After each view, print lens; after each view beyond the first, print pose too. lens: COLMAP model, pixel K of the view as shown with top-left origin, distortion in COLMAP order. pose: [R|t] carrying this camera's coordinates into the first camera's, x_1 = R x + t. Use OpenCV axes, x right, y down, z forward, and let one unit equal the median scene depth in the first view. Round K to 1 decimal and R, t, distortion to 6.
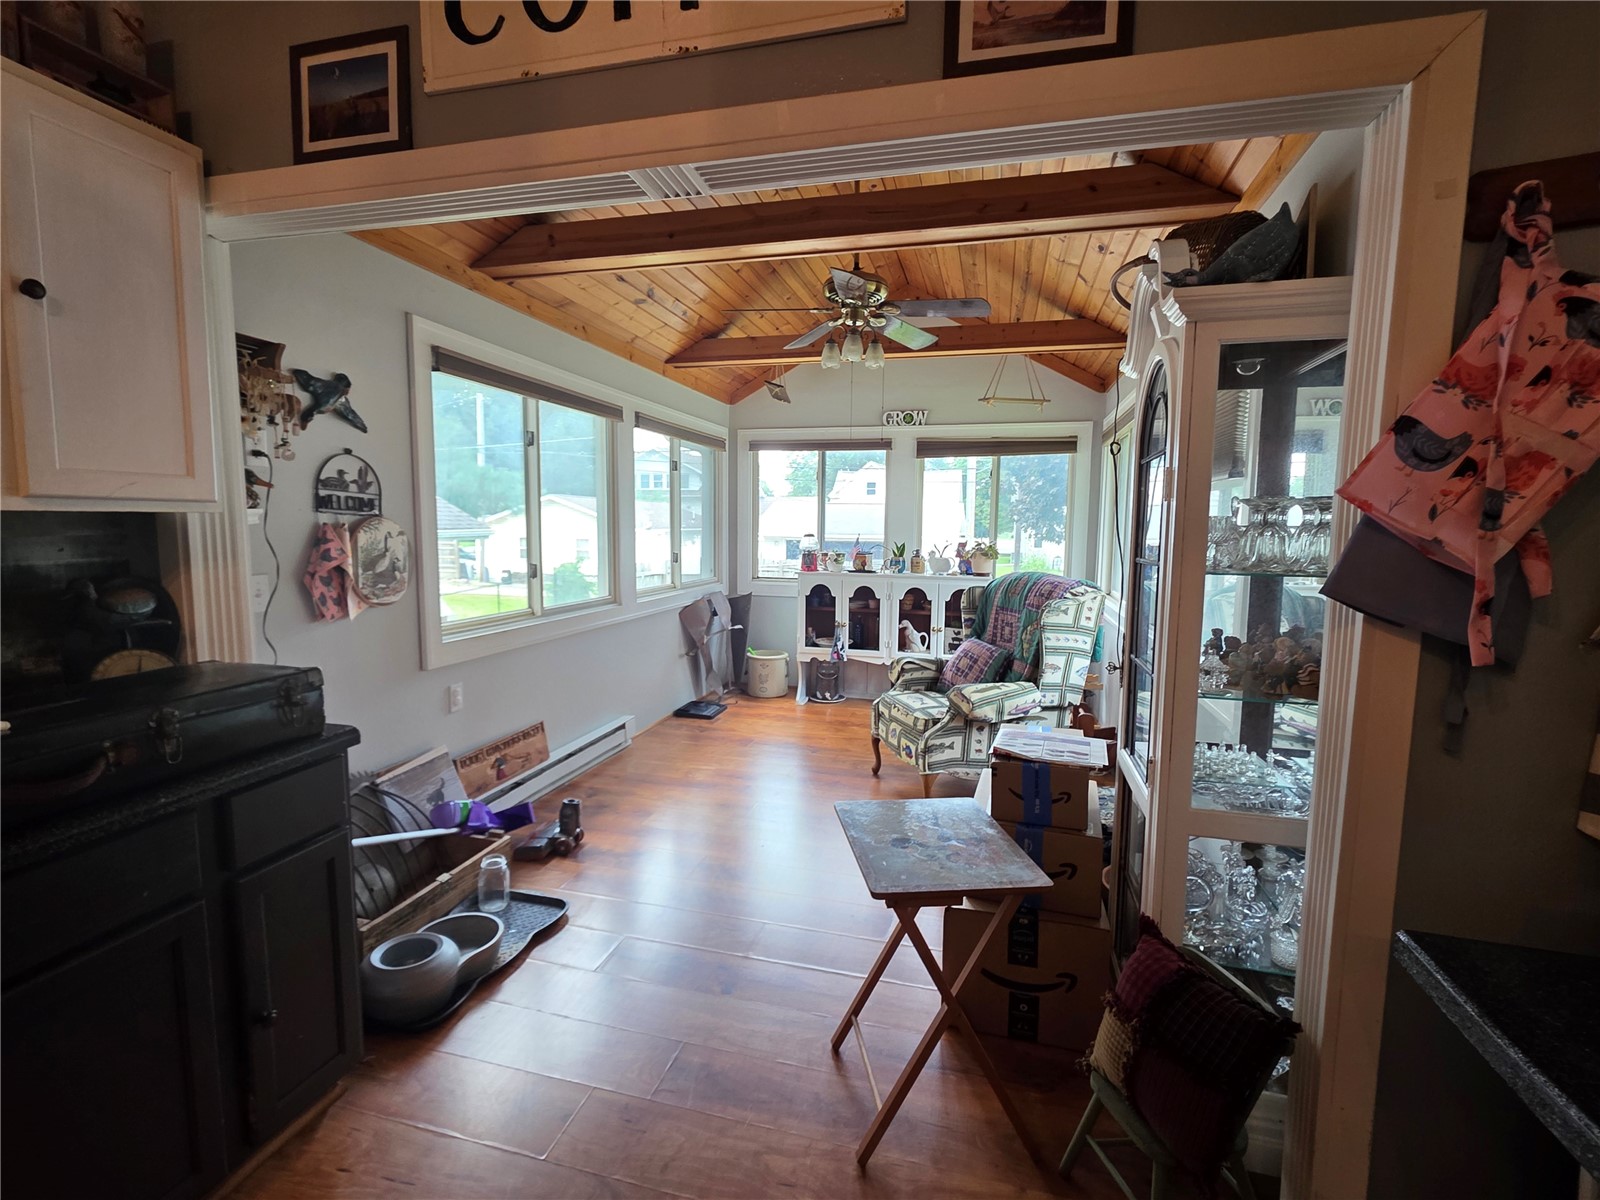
lens RADIAL K [[733.2, 0, 808.2], [0, 733.2, 594.8], [0, 0, 1]] dist [0.001513, 0.000314]
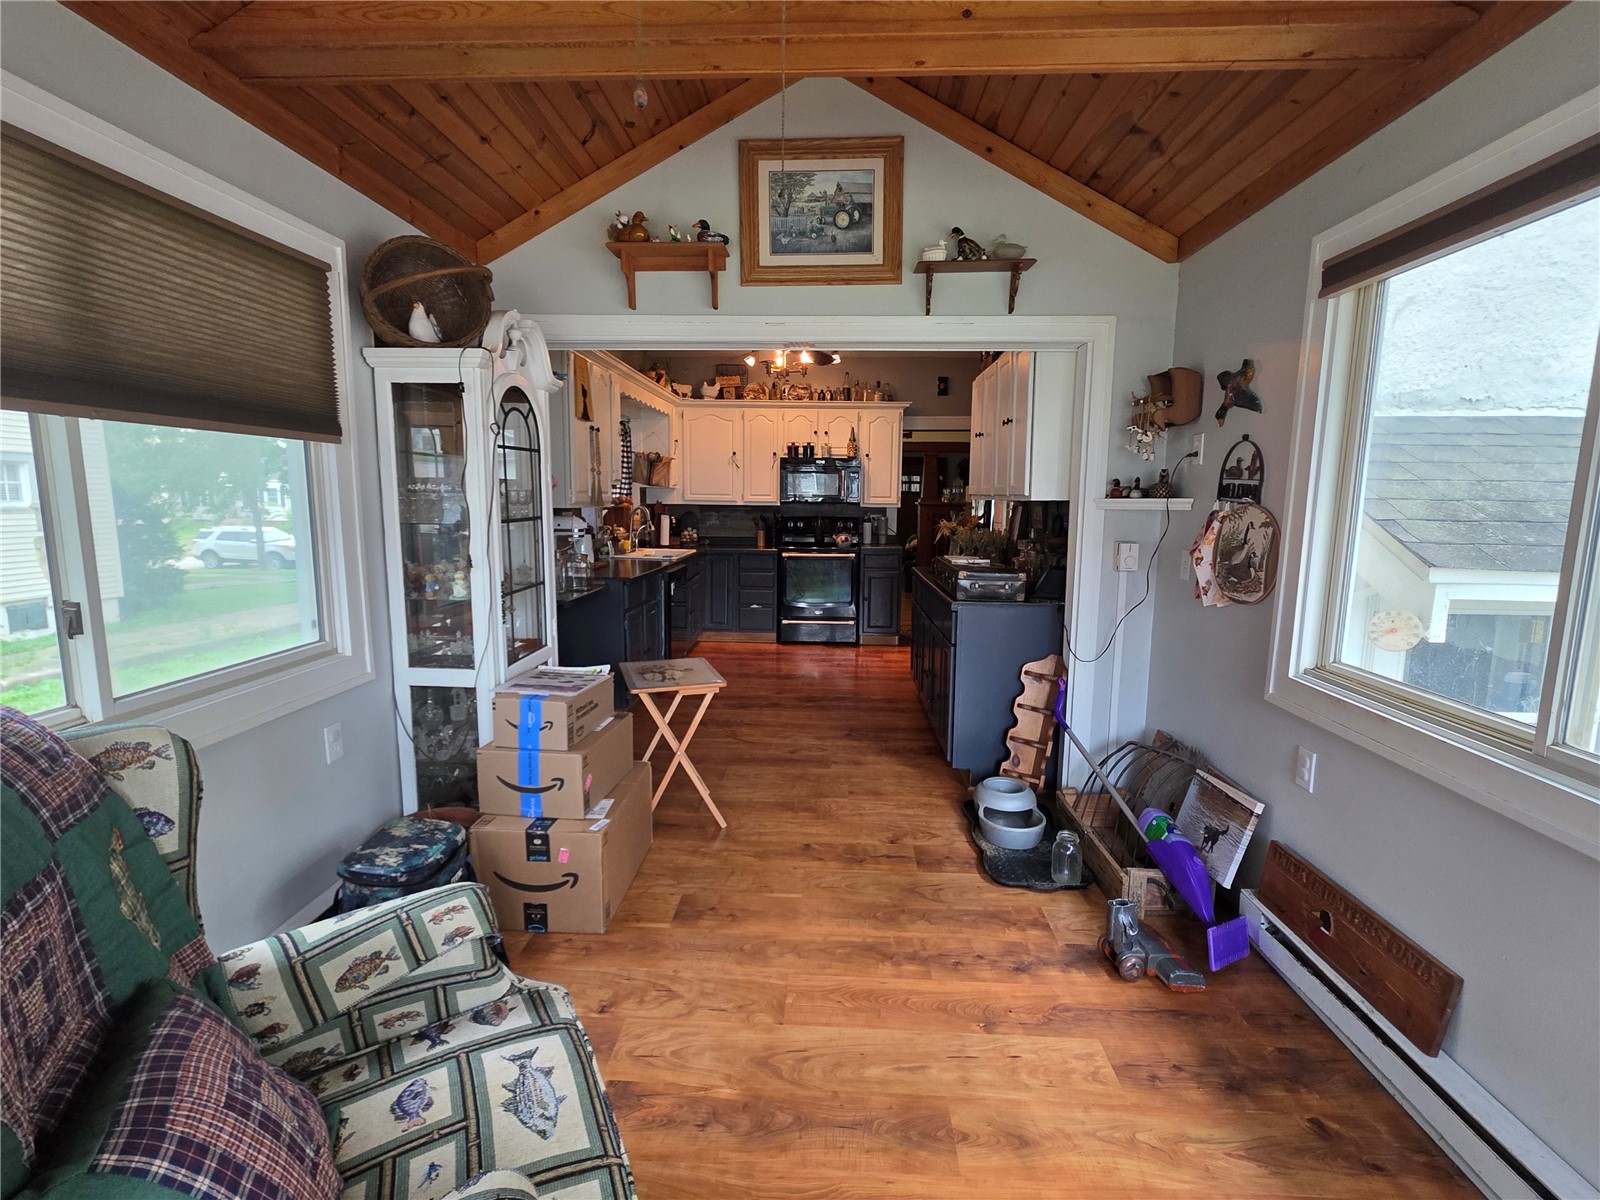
lens RADIAL K [[731.9, 0, 800.0], [0, 731.9, 600.0], [0, 0, 1]] dist [-0.001229, 0.000479]
pose [[-0.979236, 0.004386, -0.202676, 0.106244], [-0.043858, 0.971505, 0.232927, -0.133018], [0.197923, 0.236980, -0.951140, 1.326365]]
